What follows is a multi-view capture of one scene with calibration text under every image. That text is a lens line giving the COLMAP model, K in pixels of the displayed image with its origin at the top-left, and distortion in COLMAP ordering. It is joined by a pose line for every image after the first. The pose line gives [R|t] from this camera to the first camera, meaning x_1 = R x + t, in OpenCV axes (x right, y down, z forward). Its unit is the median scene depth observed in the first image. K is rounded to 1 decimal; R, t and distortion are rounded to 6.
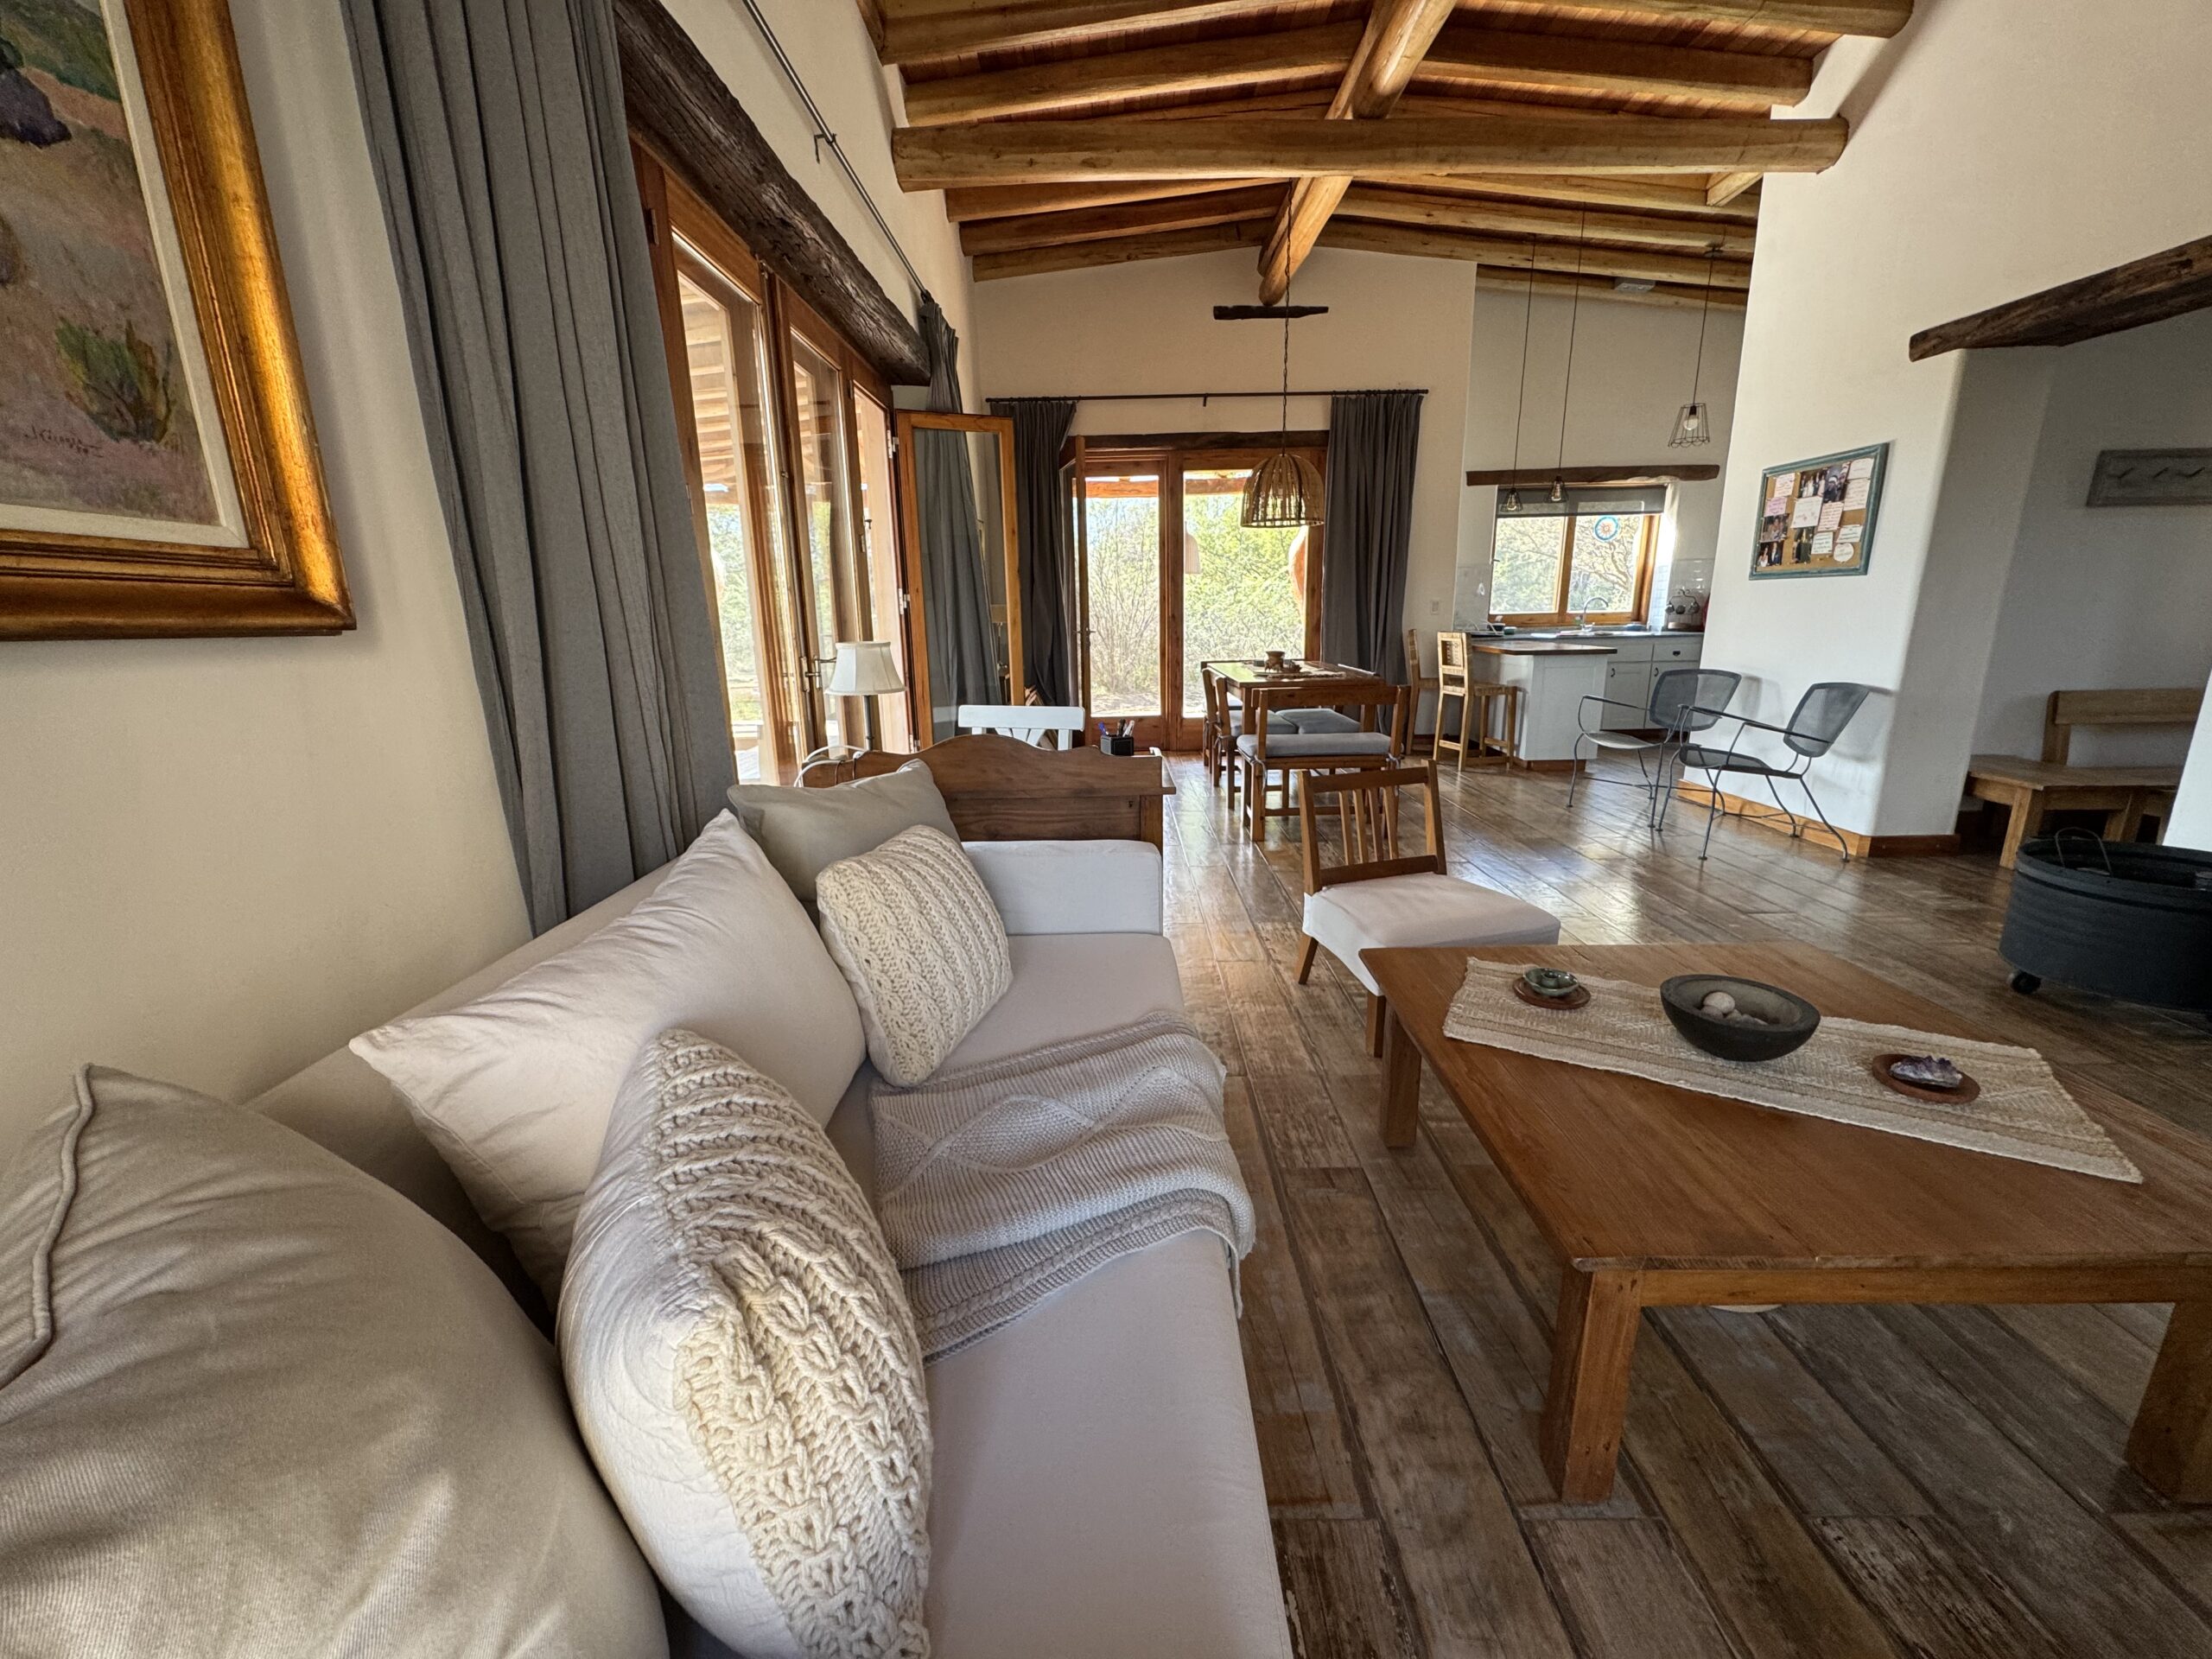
lens RADIAL K [[880.3, 0, 1114.1], [0, 880.3, 823.0], [0, 0, 1]] dist [-0.002794, 0.000198]
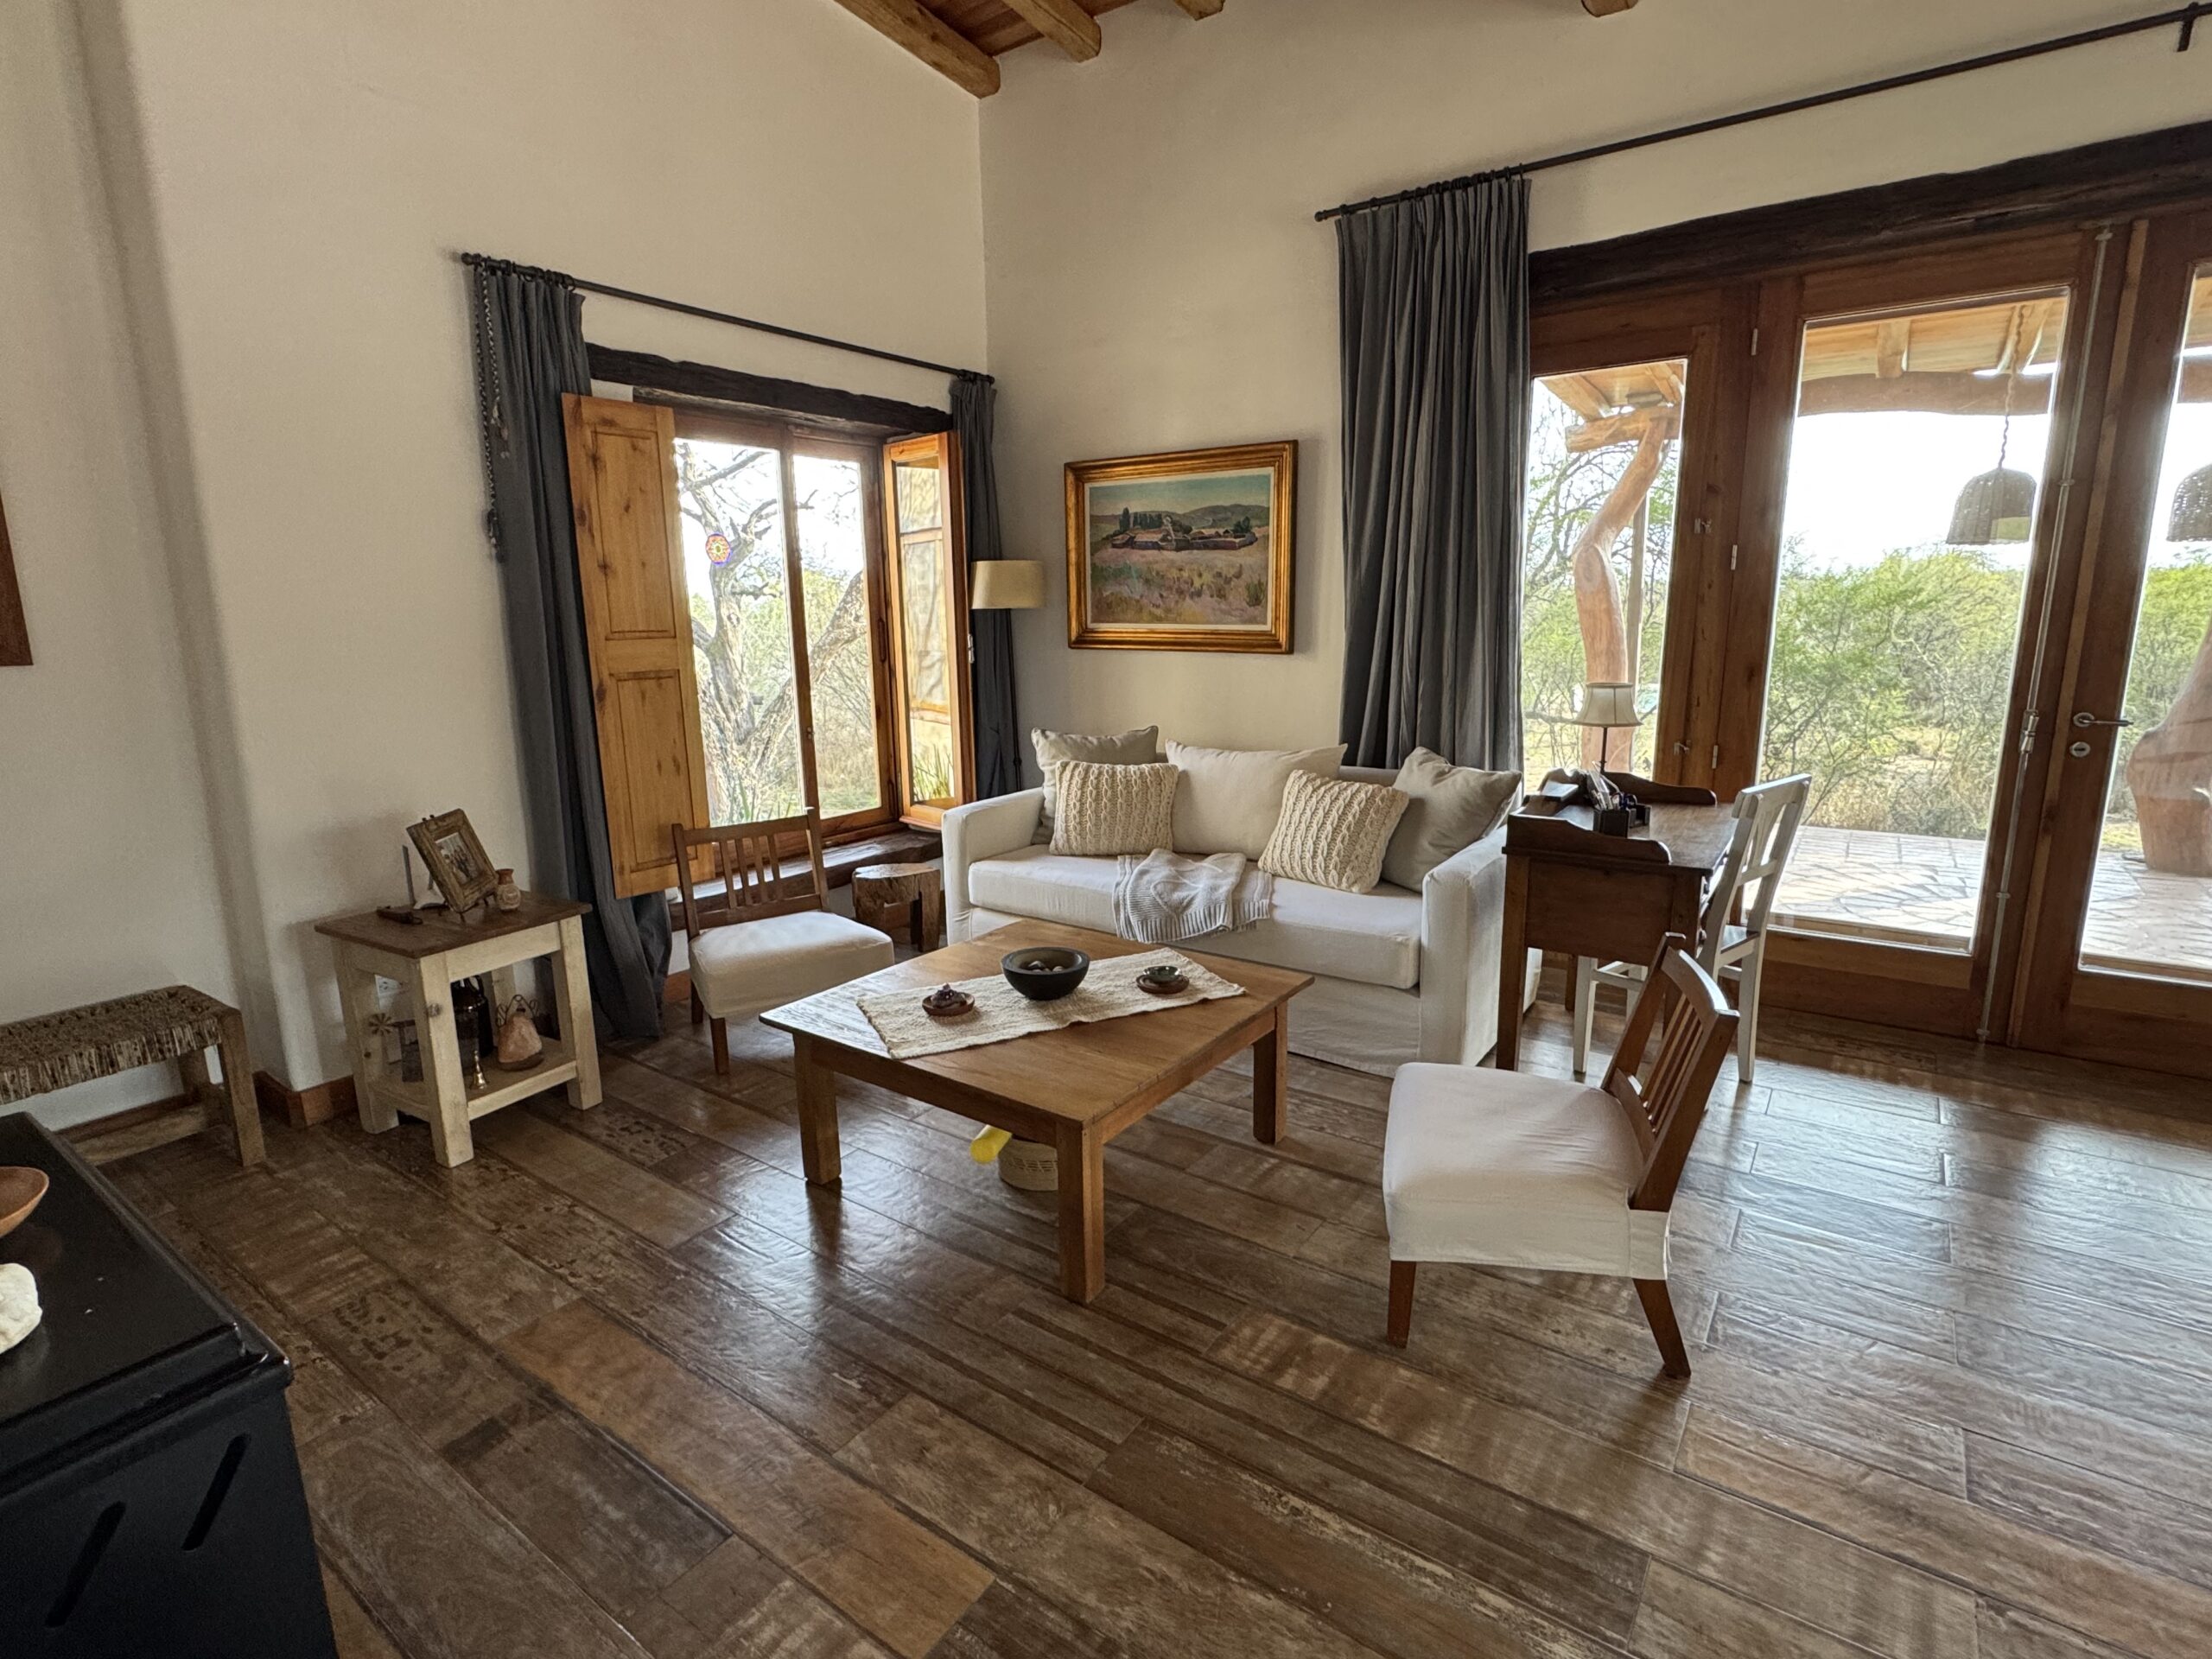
lens RADIAL K [[1091.3, 0, 1103.4], [0, 1091.3, 820.5], [0, 0, 1]] dist [-0.008401, 0.001750]
pose [[-0.576097, 0.182783, -0.796682, 0.465008], [-0.173045, 0.925310, 0.337427, -0.144794], [0.798854, 0.332253, -0.501439, 0.434706]]
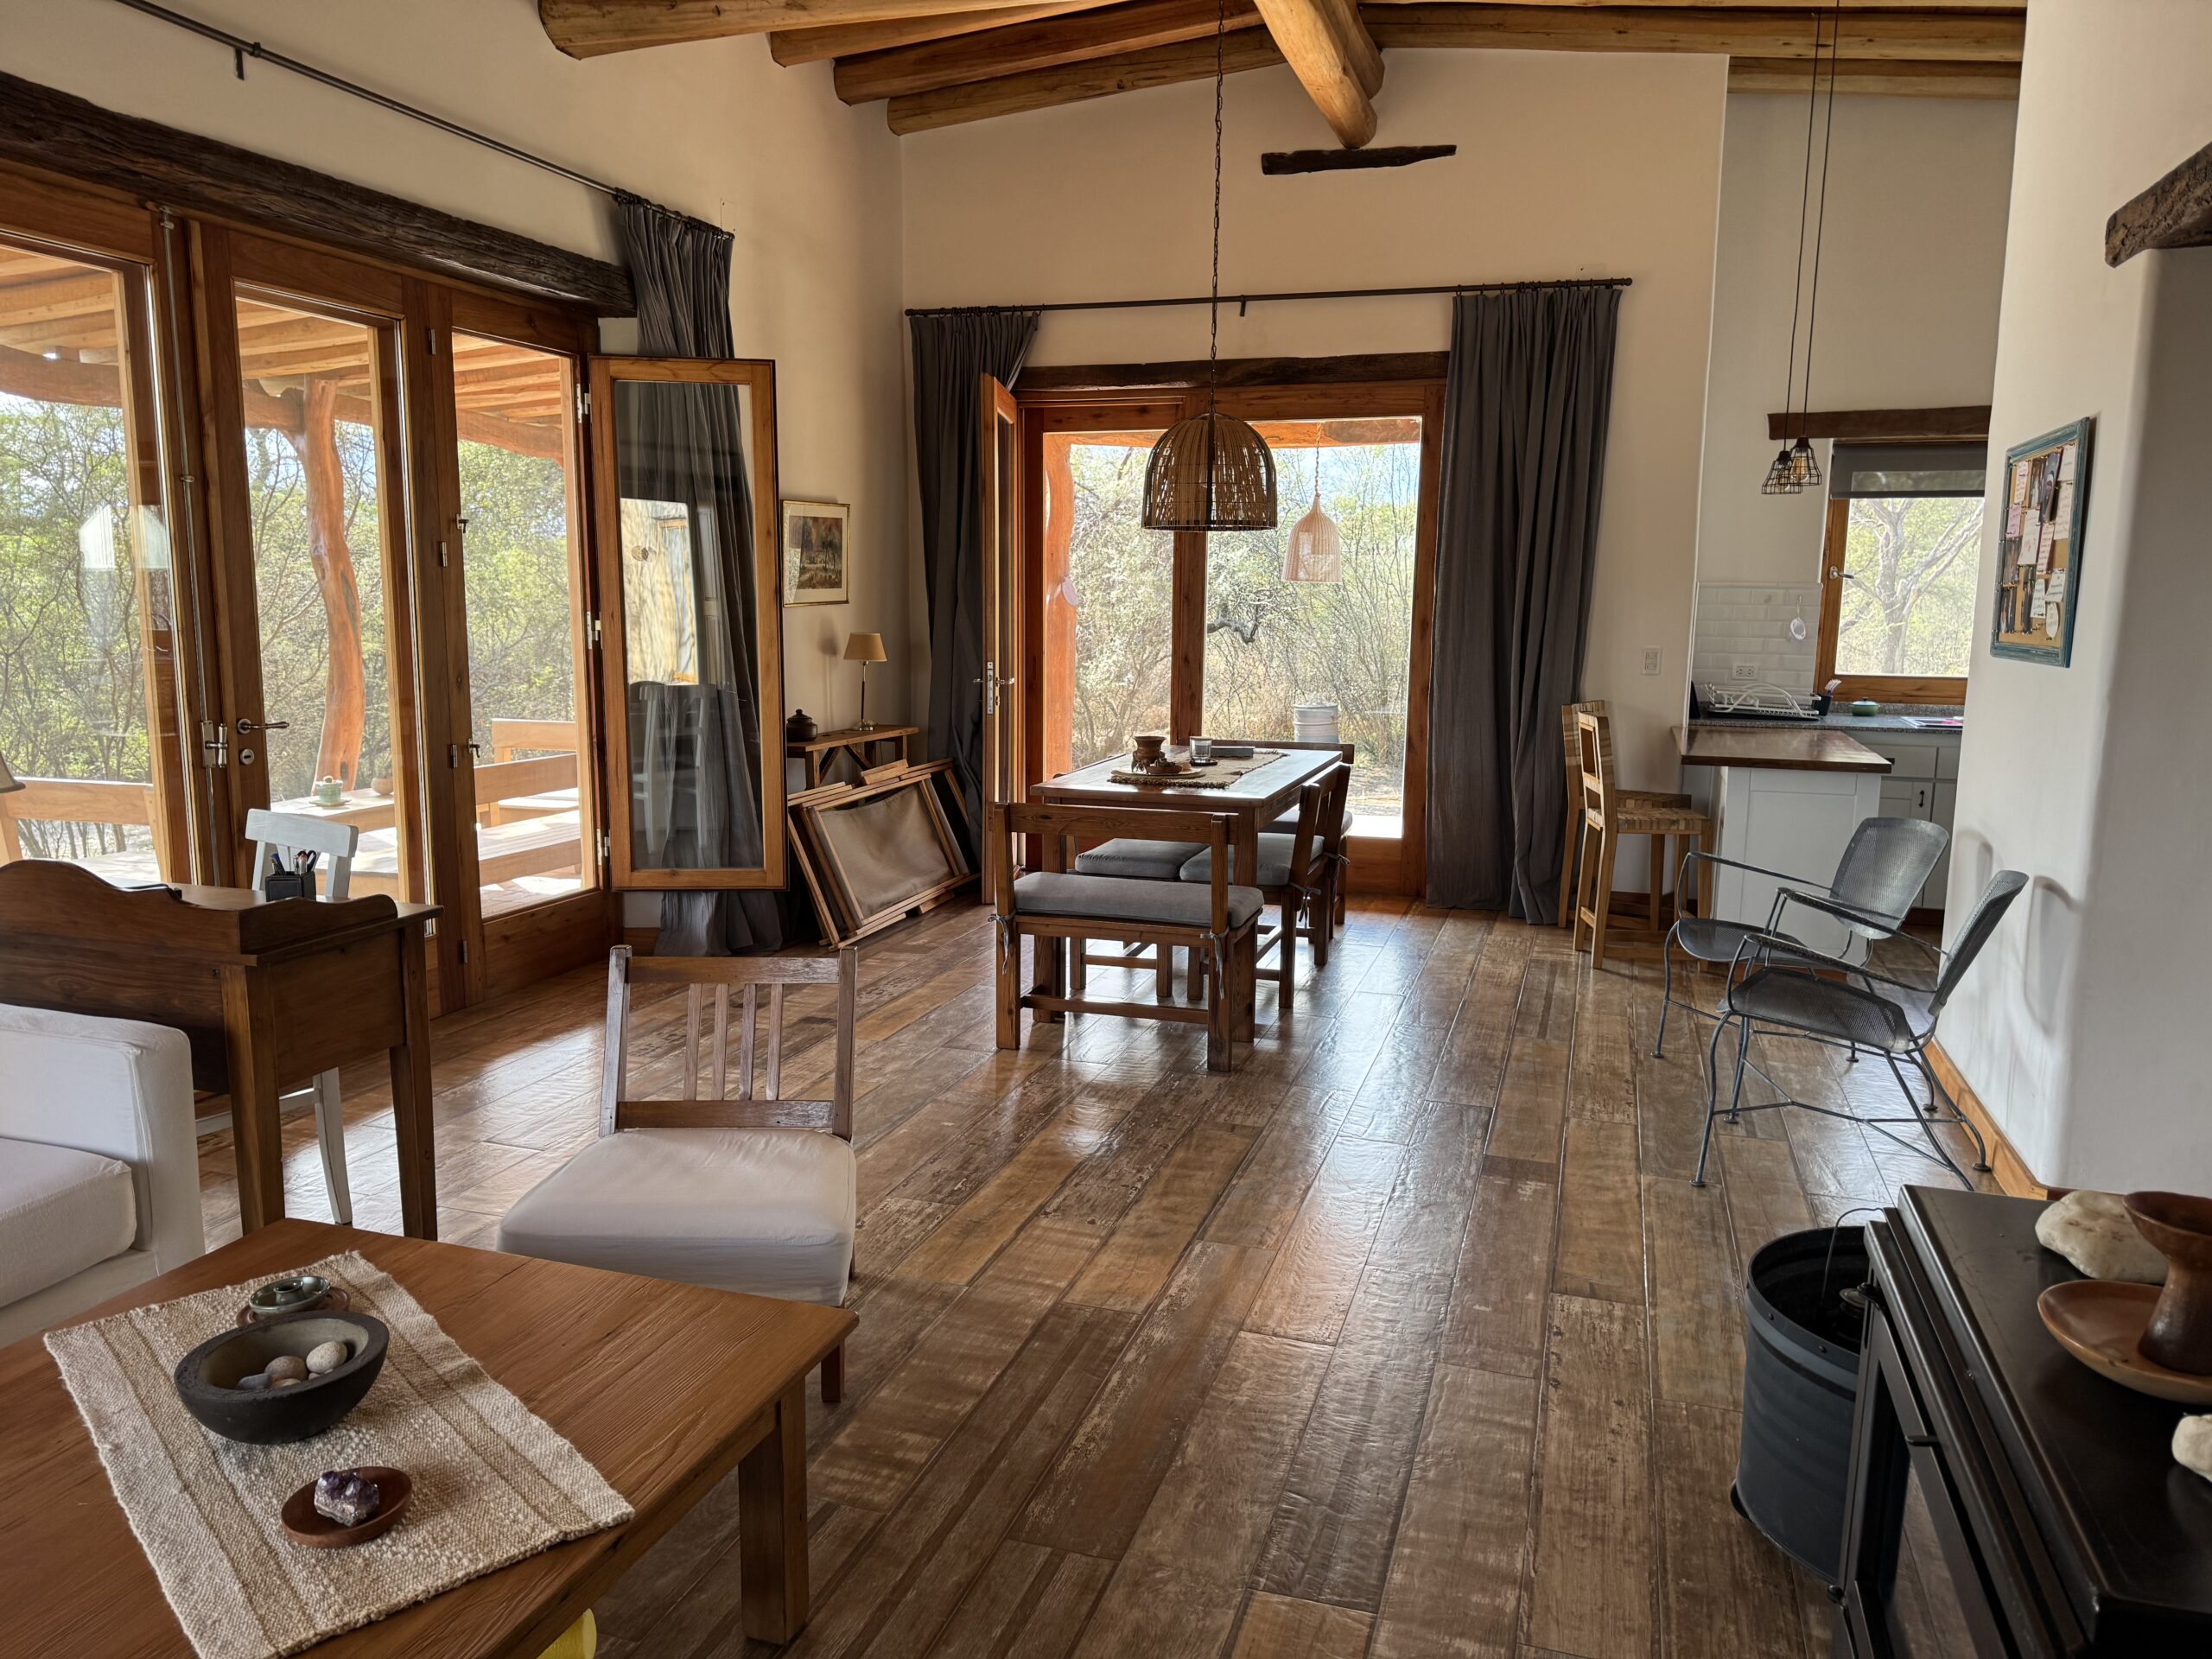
lens RADIAL K [[1554.1, 0, 1111.9], [0, 1554.1, 831.6], [0, 0, 1]] dist [0.059064, -0.074868]
pose [[0.953591, 0.078091, -0.290801, 0.373359], [-0.103281, 0.992022, -0.072285, -0.040565], [0.282837, 0.098965, 0.954049, -0.006687]]
